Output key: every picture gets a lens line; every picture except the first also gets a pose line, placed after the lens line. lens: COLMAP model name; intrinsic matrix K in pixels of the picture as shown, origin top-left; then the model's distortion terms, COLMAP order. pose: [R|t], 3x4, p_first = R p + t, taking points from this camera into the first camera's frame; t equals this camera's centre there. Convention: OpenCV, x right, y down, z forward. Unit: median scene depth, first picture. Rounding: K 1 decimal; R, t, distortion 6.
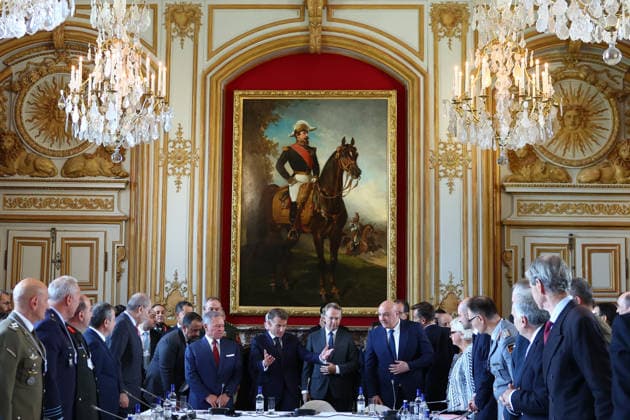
lens RADIAL K [[3223.4, 0, 315.0], [0, 3223.4, 210.0], [0, 0, 1]] dist [-0.096834, -6.180373]
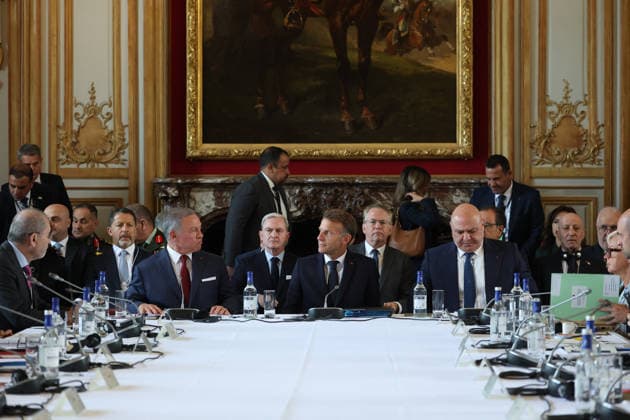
lens RADIAL K [[3994.5, 0, 315.0], [0, 3994.5, 210.0], [0, 0, 1]] dist [0.091108, -38.727451]
pose [[0.999523, -0.010948, -0.028880, 0.017444], [0.012786, 0.997851, 0.064271, -0.004313], [0.028115, -0.064610, 0.997514, 0.280037]]
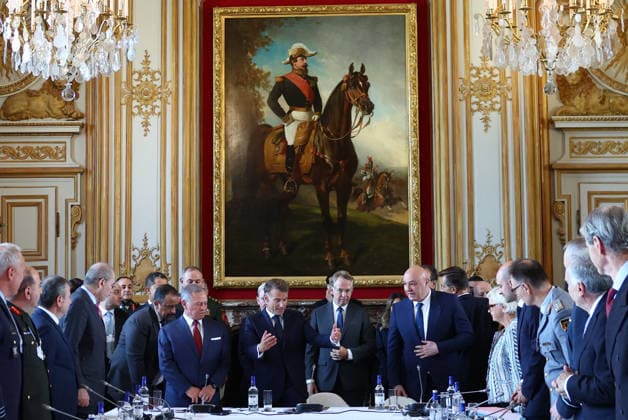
lens RADIAL K [[3981.8, 0, 314.0], [0, 3981.8, 210.0], [0, 0, 1]] dist [0.091108, -38.727451]
pose [[0.999806, -0.019693, -0.000764, -0.000345], [0.019701, 0.999718, 0.013227, 0.000530], [0.000504, -0.013240, 0.999912, 0.010786]]
